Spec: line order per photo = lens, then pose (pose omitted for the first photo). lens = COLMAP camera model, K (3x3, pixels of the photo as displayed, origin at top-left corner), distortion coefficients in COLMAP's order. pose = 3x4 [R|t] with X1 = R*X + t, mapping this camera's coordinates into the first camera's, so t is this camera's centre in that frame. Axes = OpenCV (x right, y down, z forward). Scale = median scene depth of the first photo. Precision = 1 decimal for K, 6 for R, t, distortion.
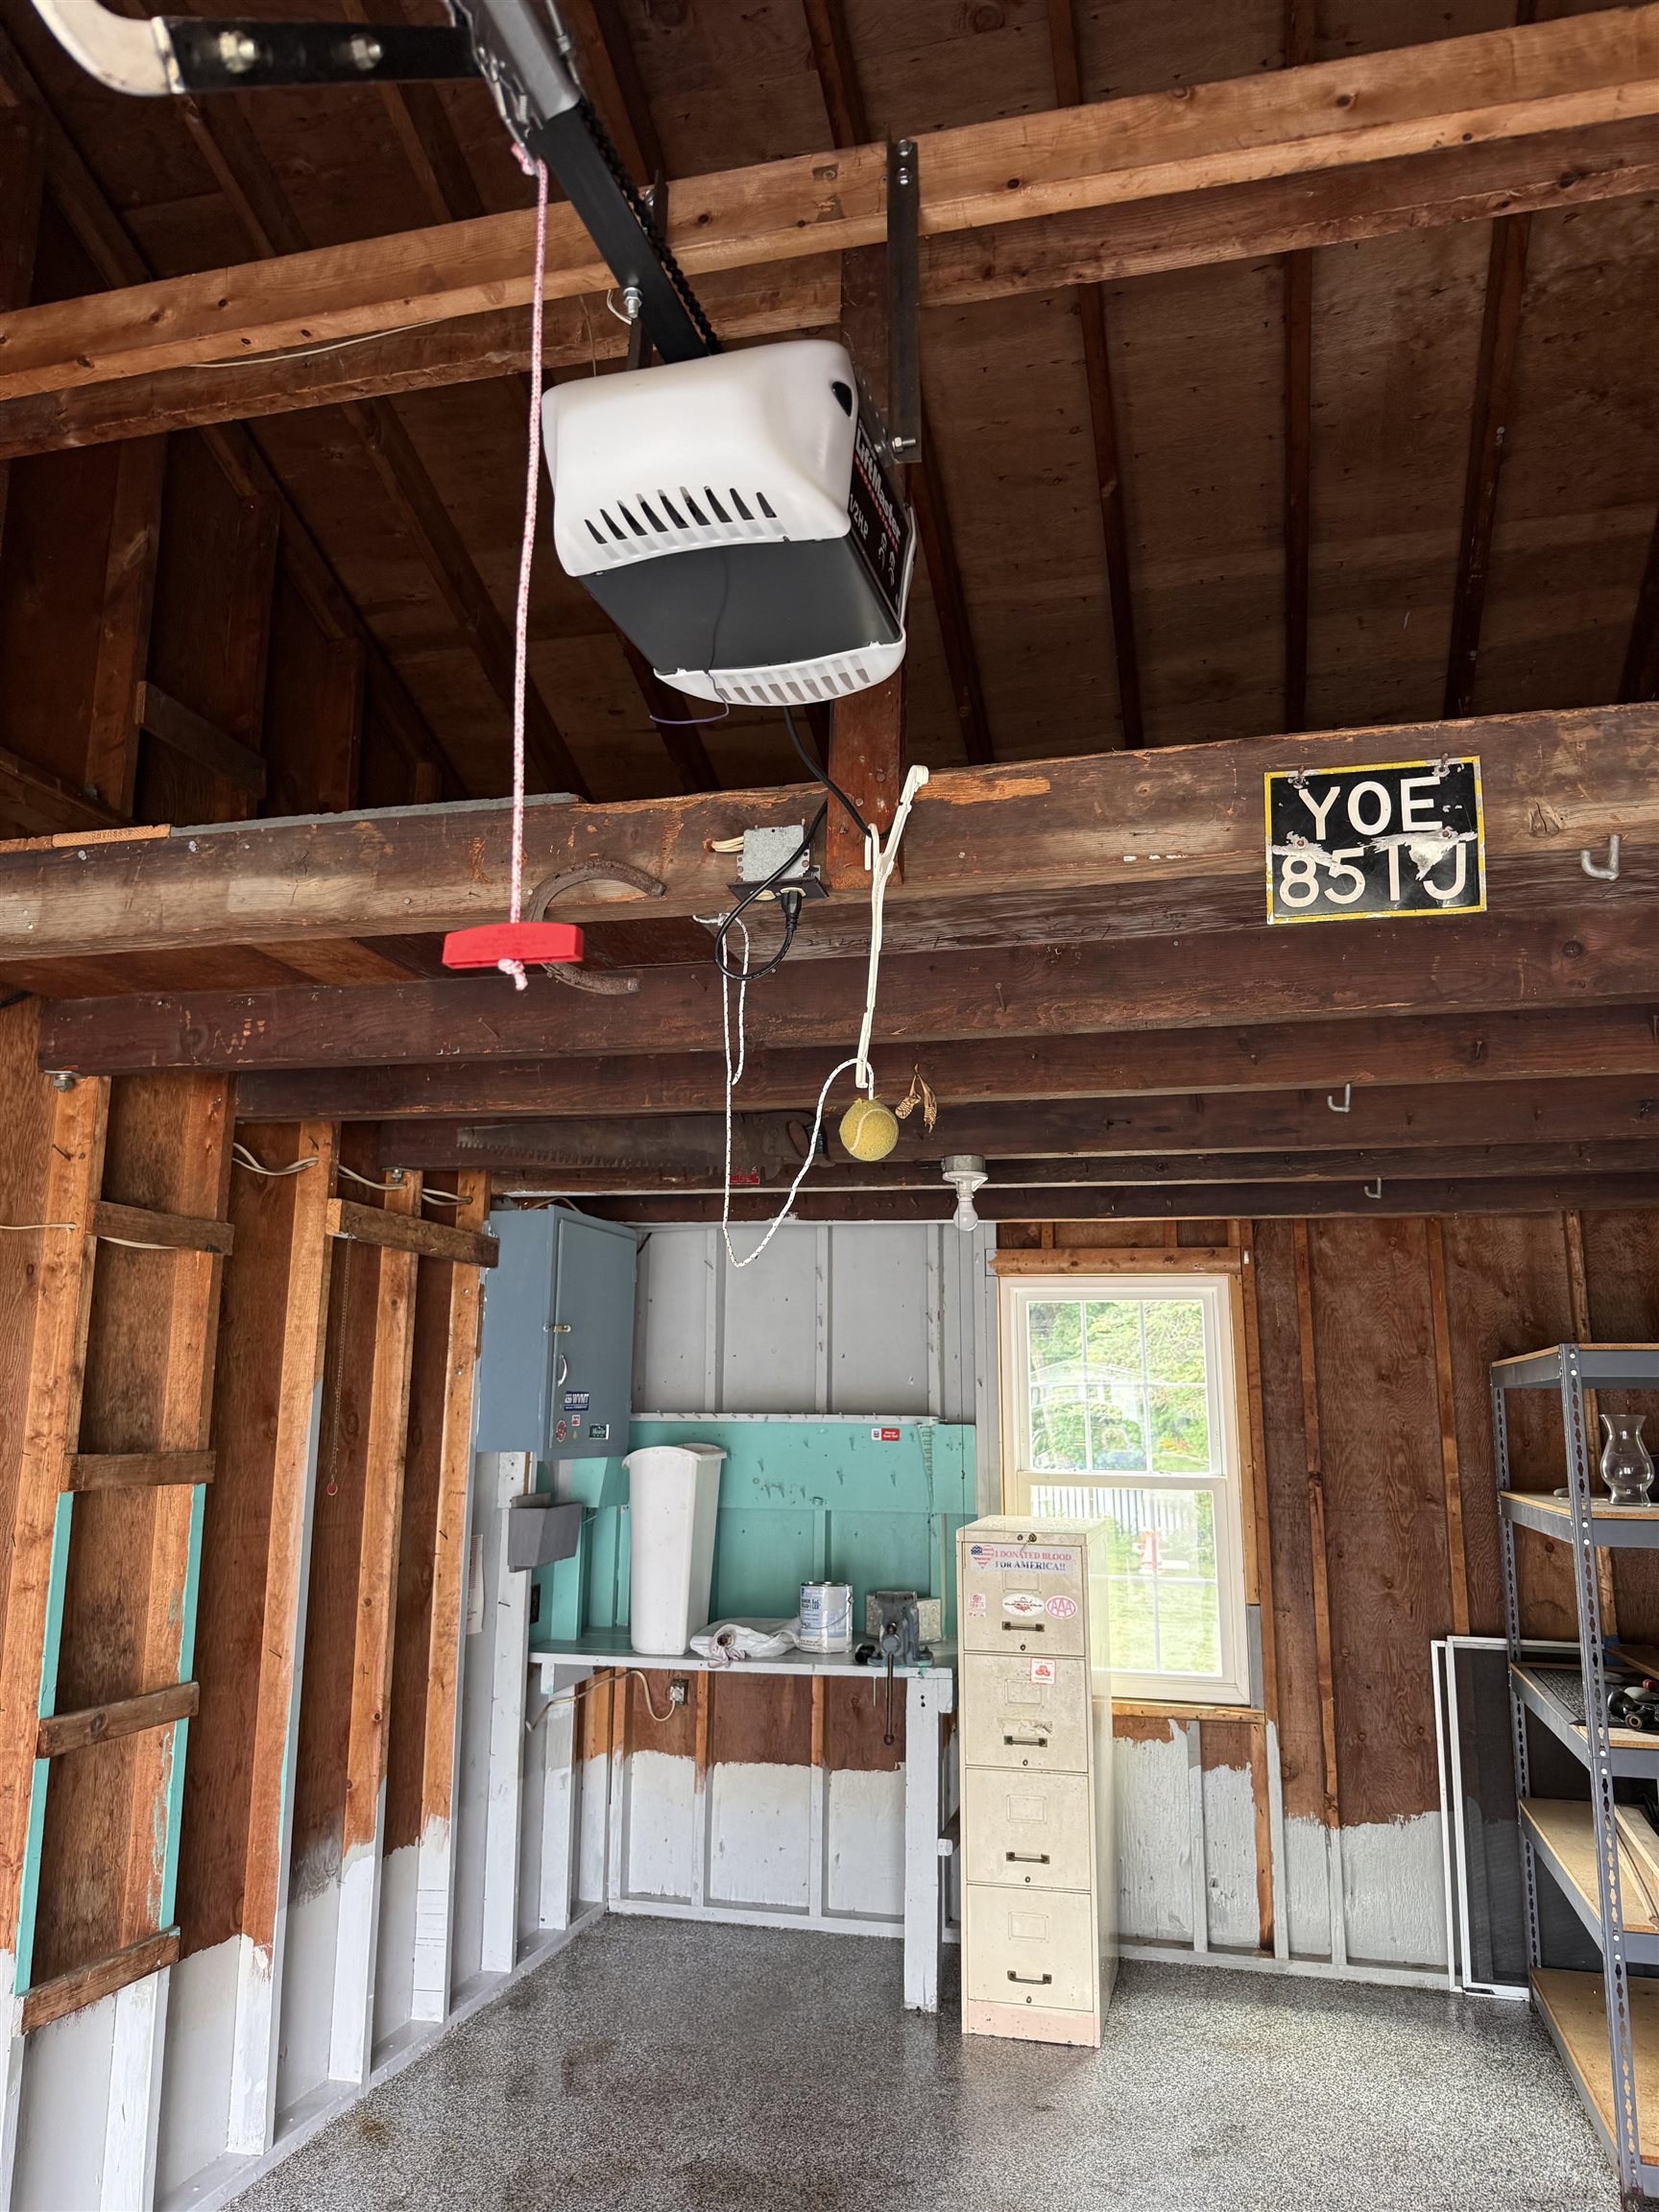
lens RADIAL K [[1552.0, 0, 864.1], [0, 1552.0, 1138.0], [0, 0, 1]] dist [0.057311, -0.085001]
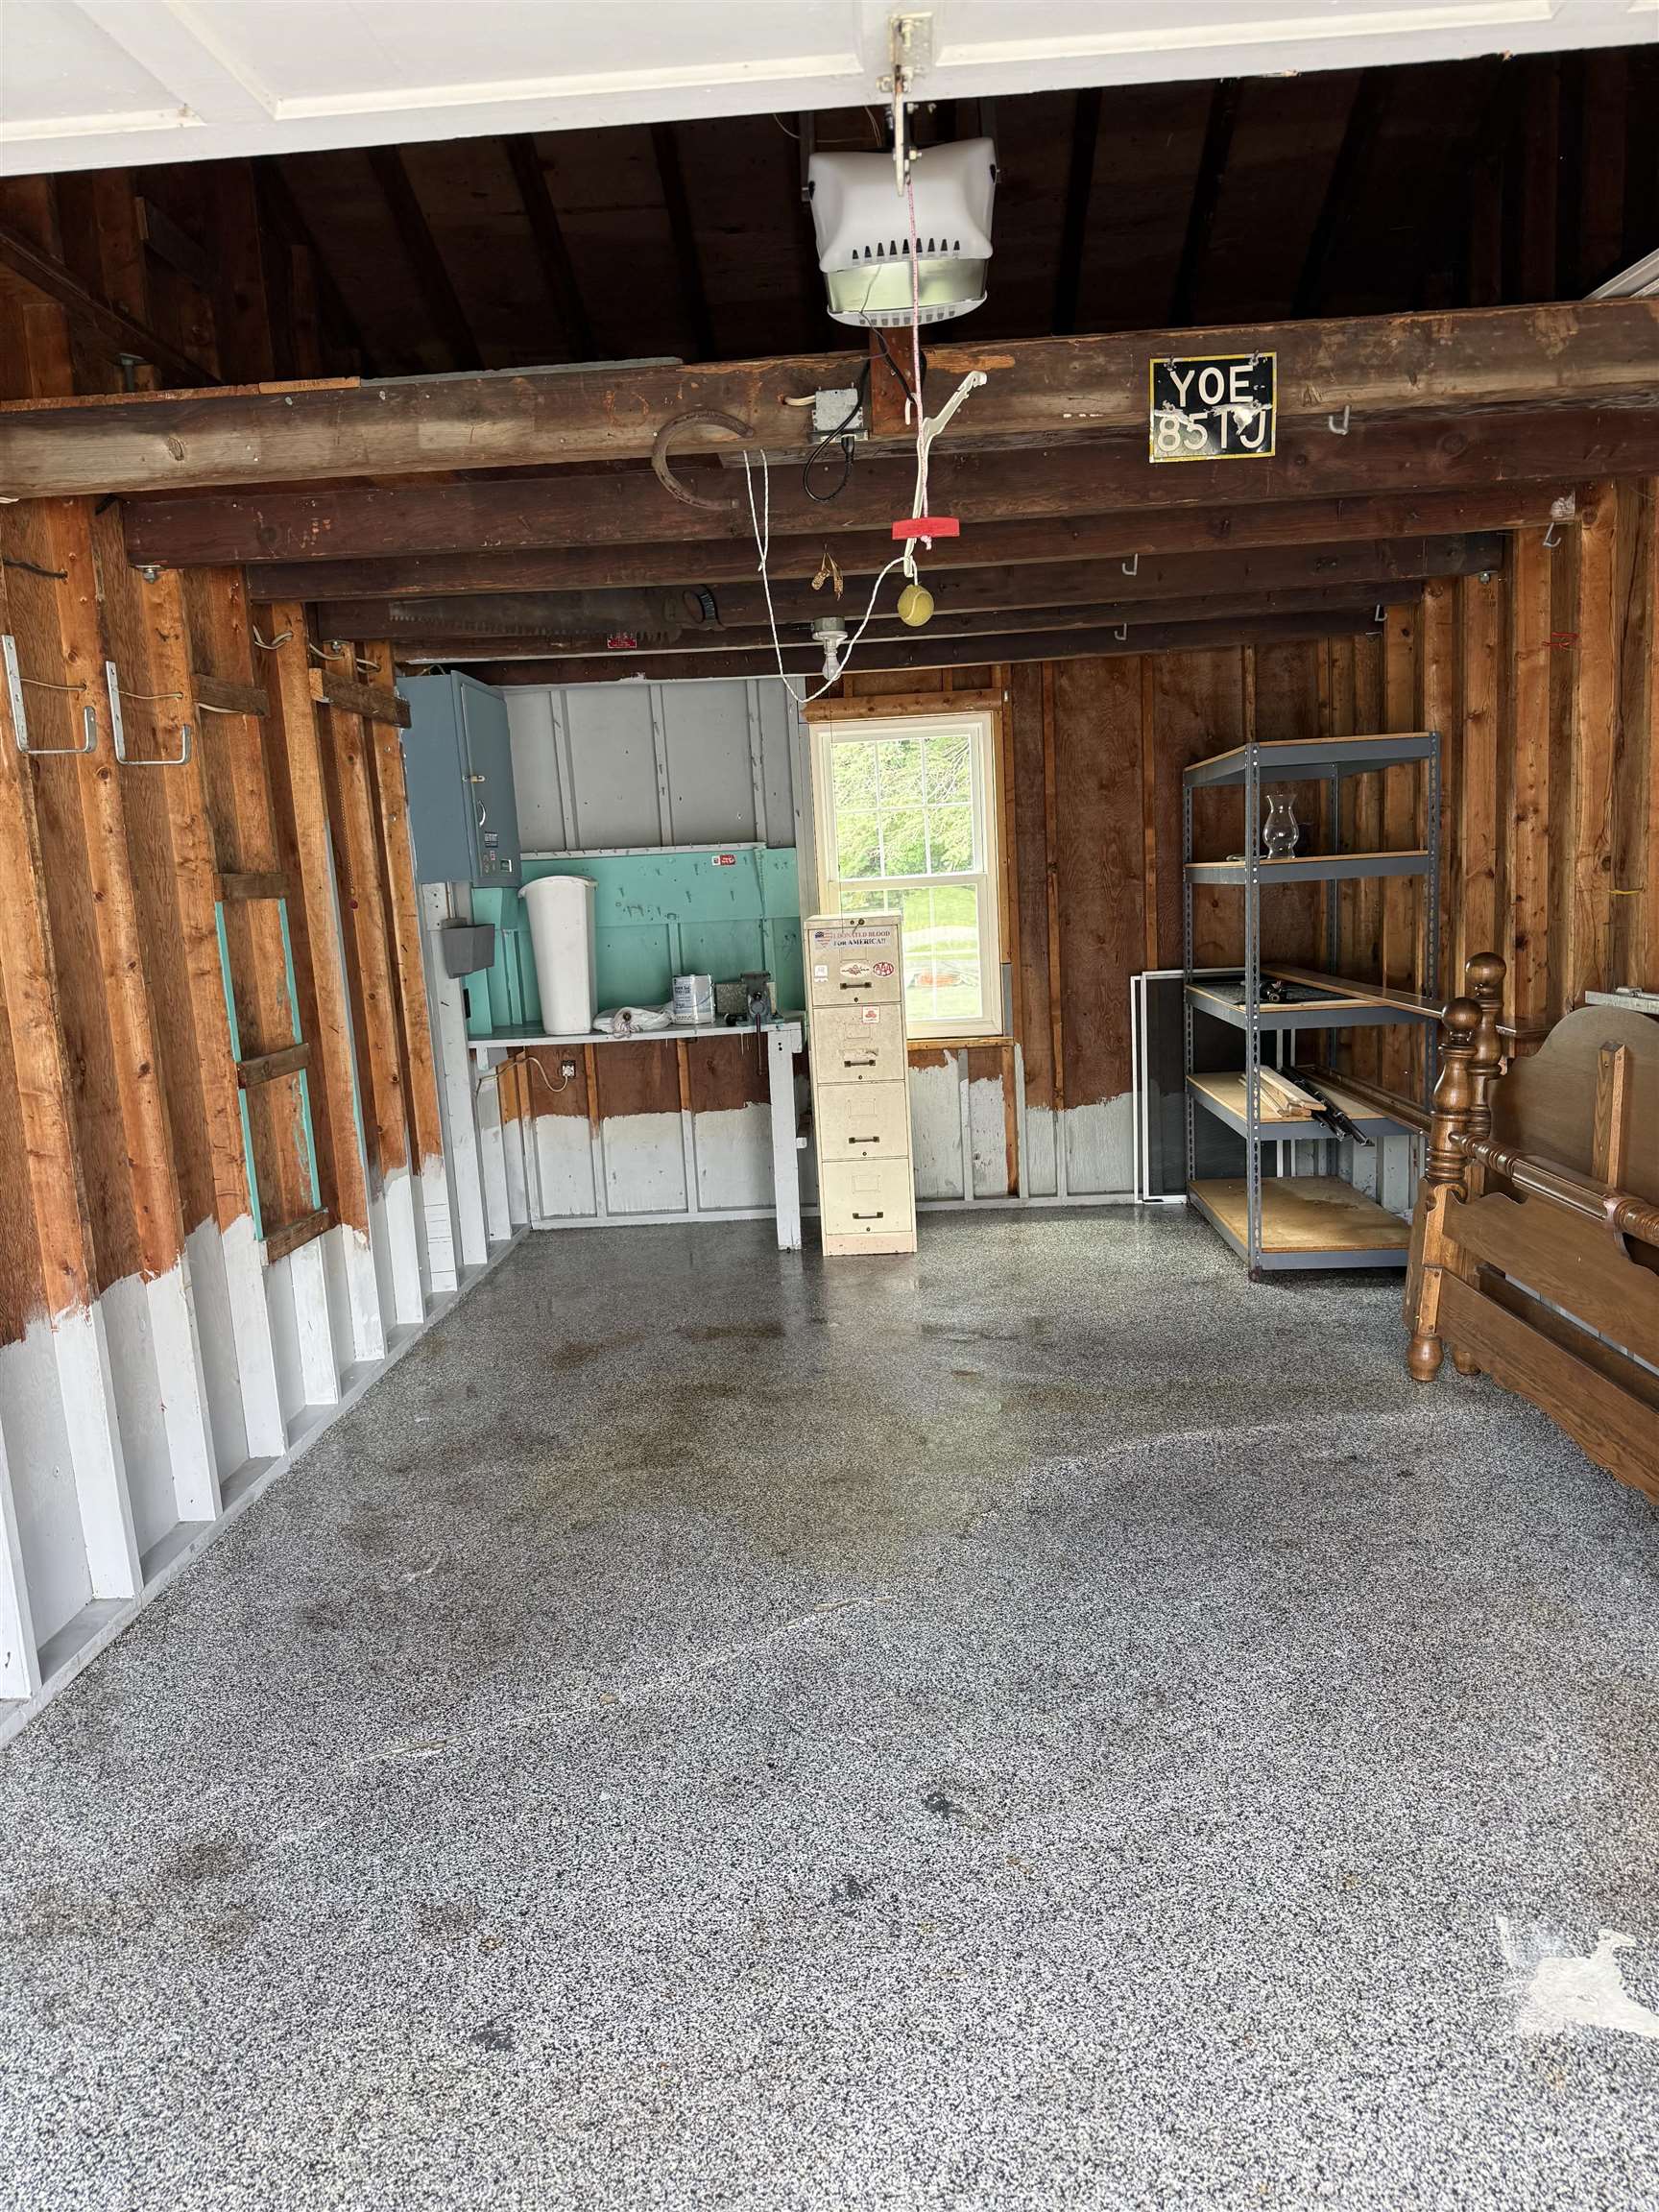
lens RADIAL K [[1561.0, 0, 815.9], [0, 1561.0, 1159.5], [0, 0, 1]] dist [0.160232, -0.319229]
pose [[0.977811, -0.095272, 0.186573, -0.202289], [0.026672, 0.939973, 0.340206, -0.011232], [-0.207786, -0.327681, 0.921656, -0.307826]]
